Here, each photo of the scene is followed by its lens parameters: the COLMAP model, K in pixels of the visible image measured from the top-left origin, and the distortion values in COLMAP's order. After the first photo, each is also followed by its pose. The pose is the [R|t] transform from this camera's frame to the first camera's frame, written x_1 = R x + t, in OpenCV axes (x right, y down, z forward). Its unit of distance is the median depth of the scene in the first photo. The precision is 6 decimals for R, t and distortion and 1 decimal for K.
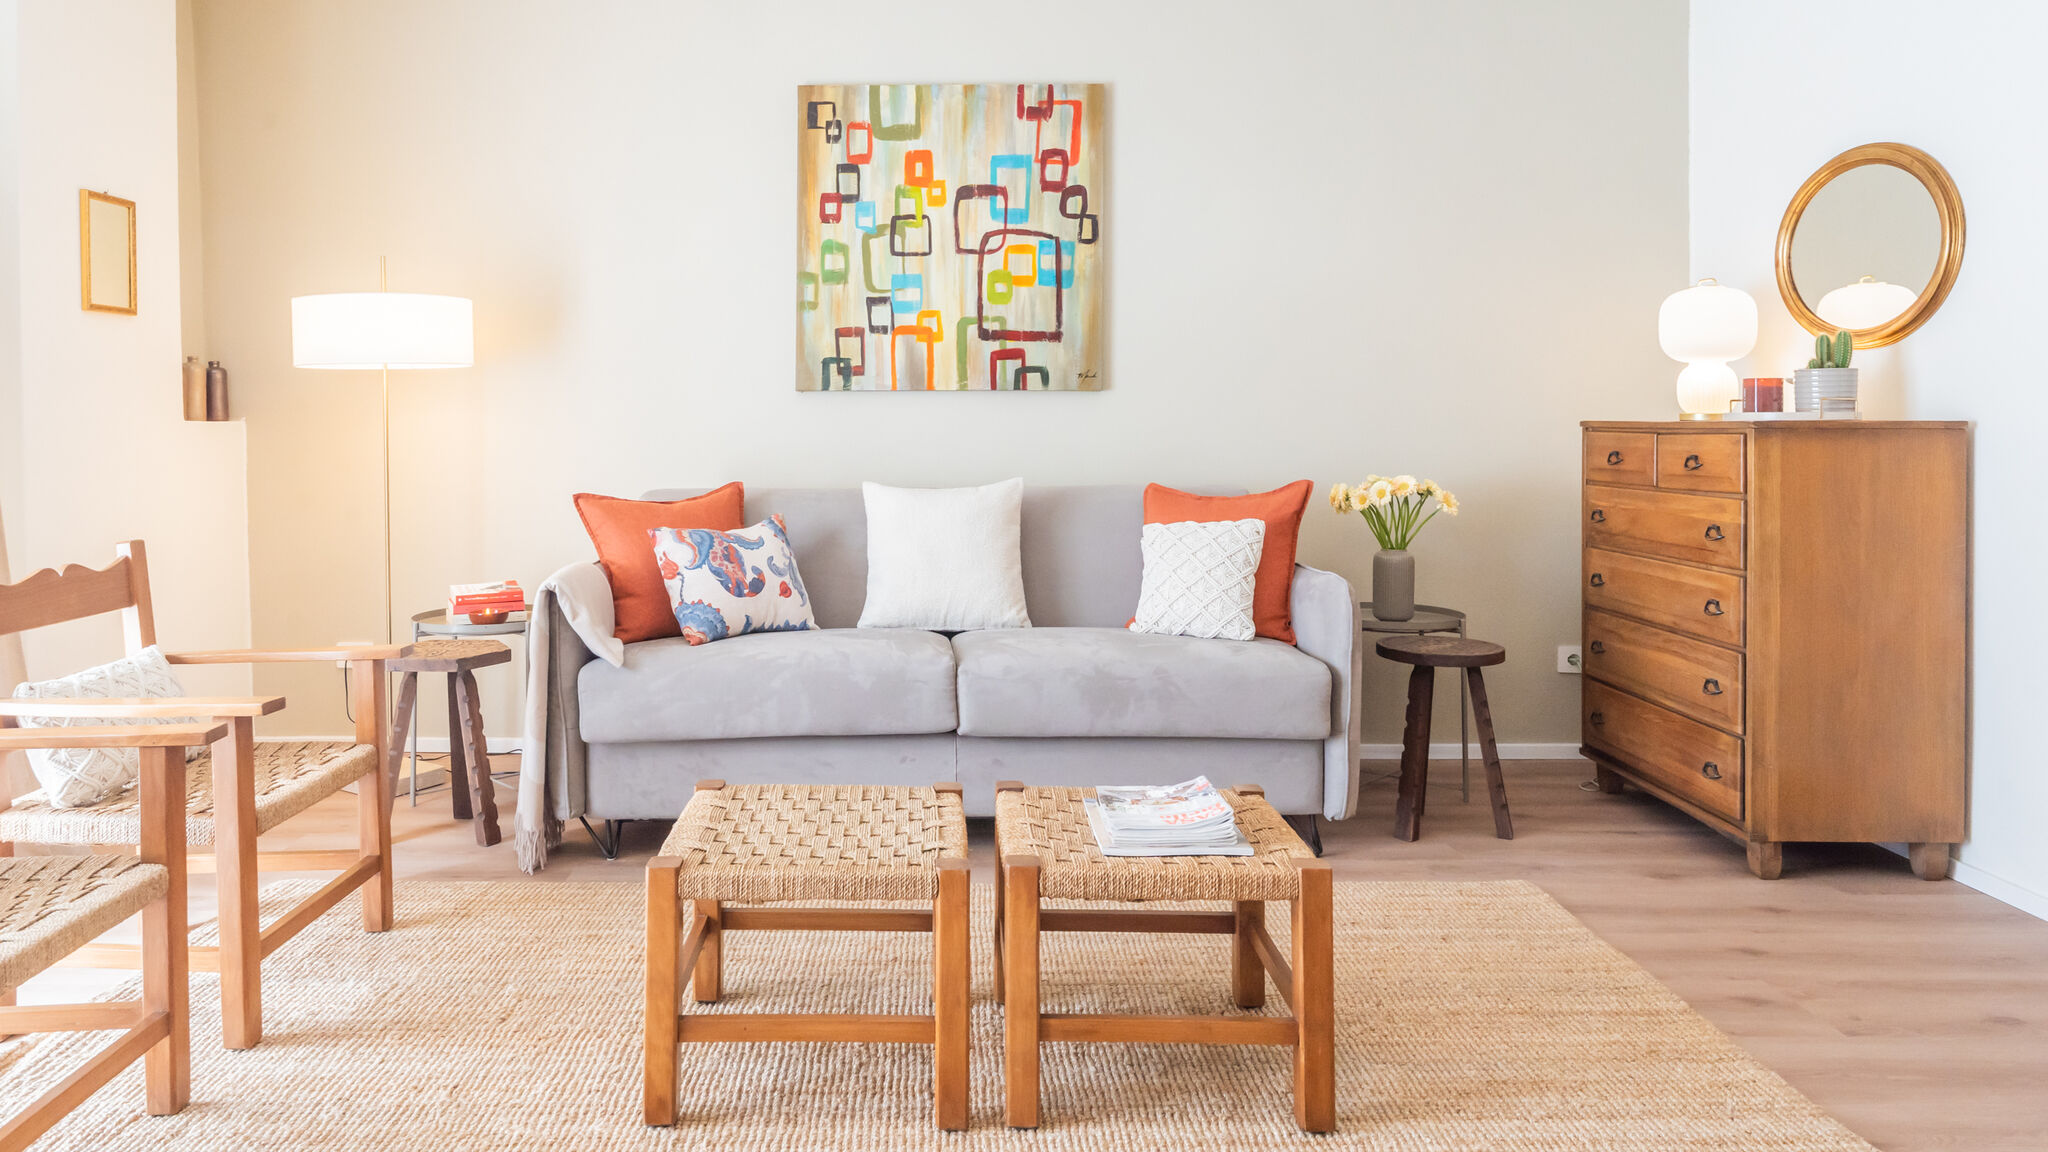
lens RADIAL K [[1354.2, 0, 1020.1], [0, 1354.2, 444.8], [0, 0, 1]] dist [0.001540, 0.001461]
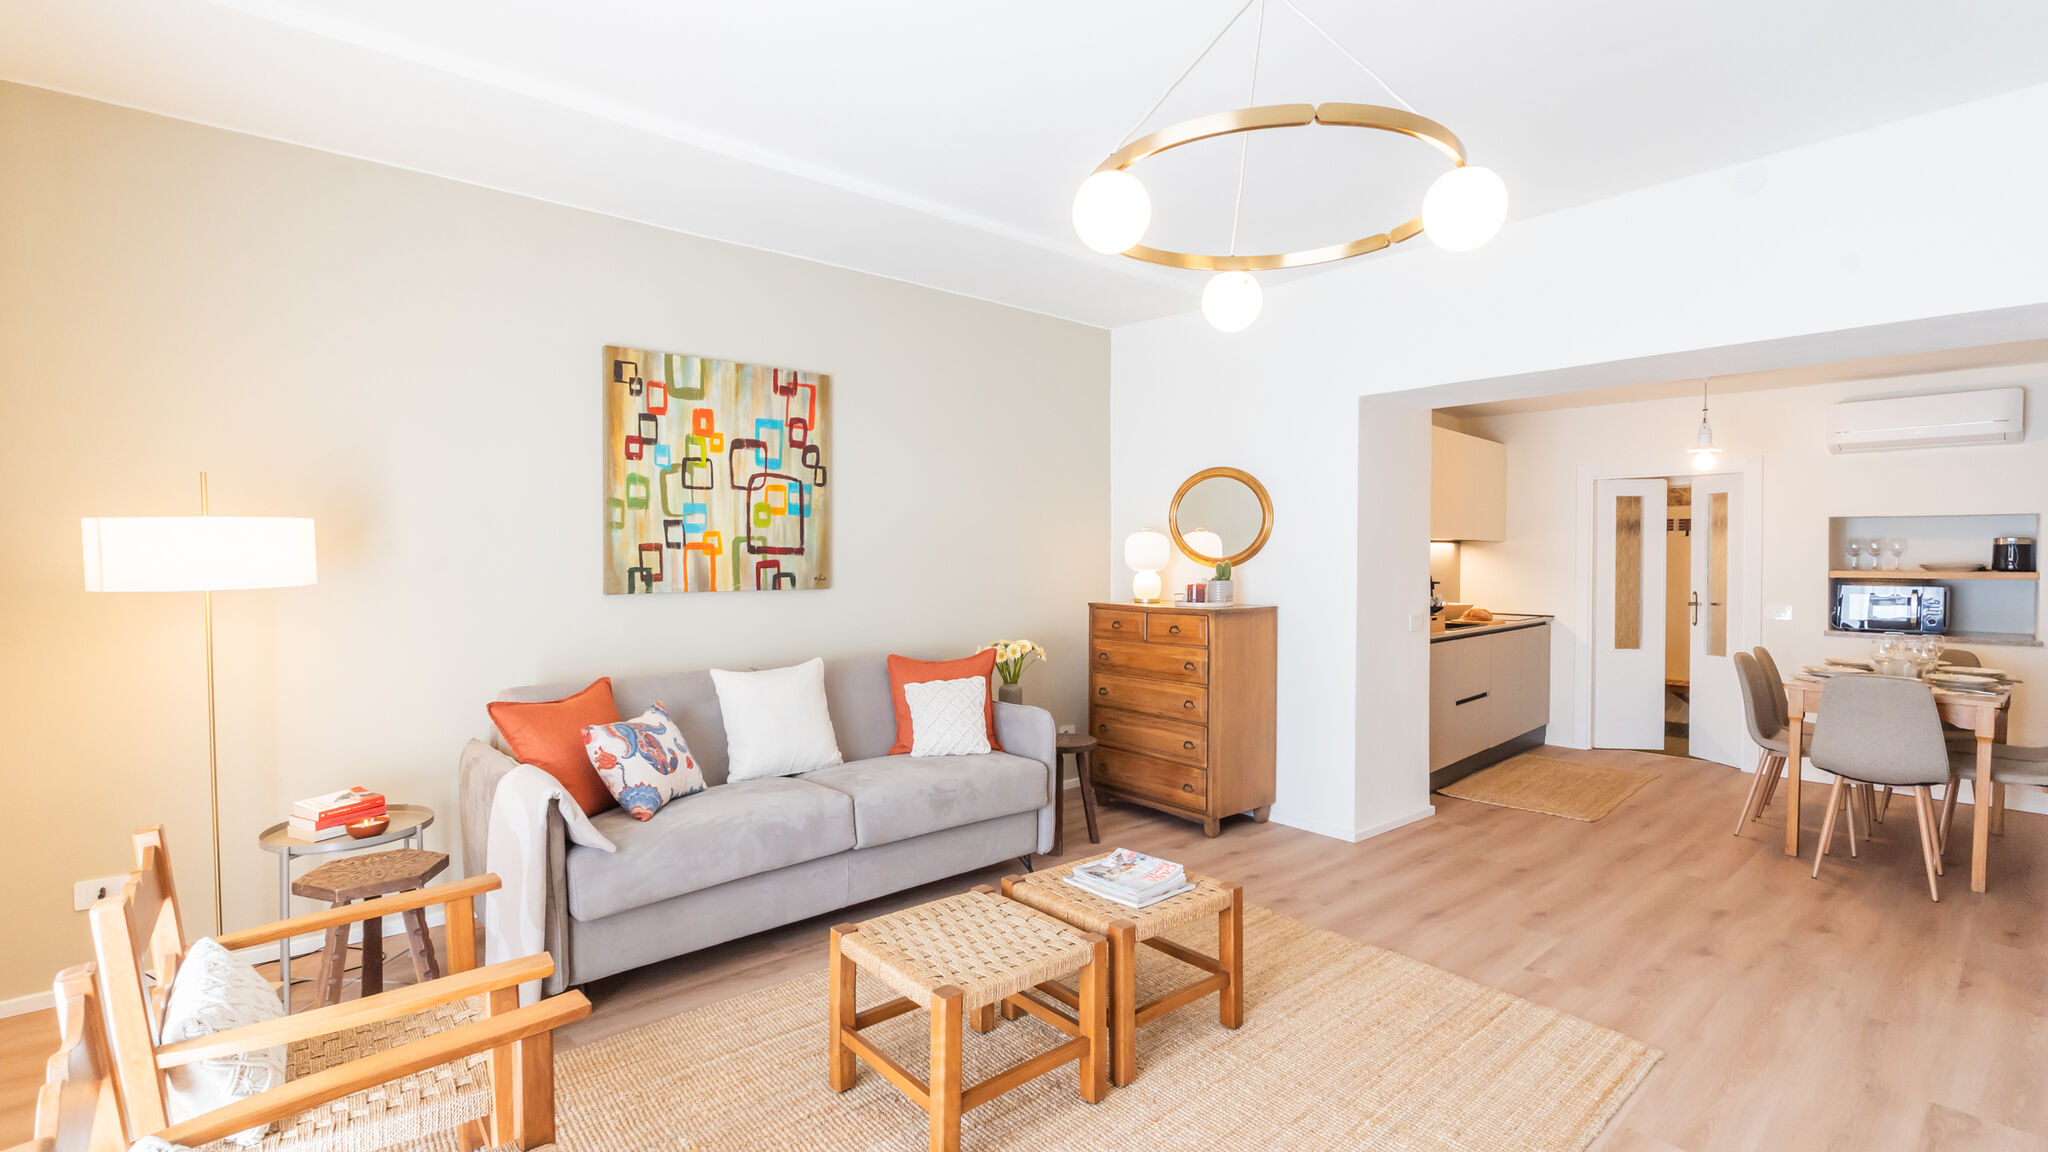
lens RADIAL K [[920.5, 0, 1024.0], [0, 920.5, 576.0], [0, 0, 1]] dist [-0.001614, -0.000326]
pose [[0.761833, -0.012956, 0.647644, -0.417164], [0.003129, 0.999862, 0.016322, -0.069188], [-0.647766, -0.010408, 0.761768, 0.118803]]
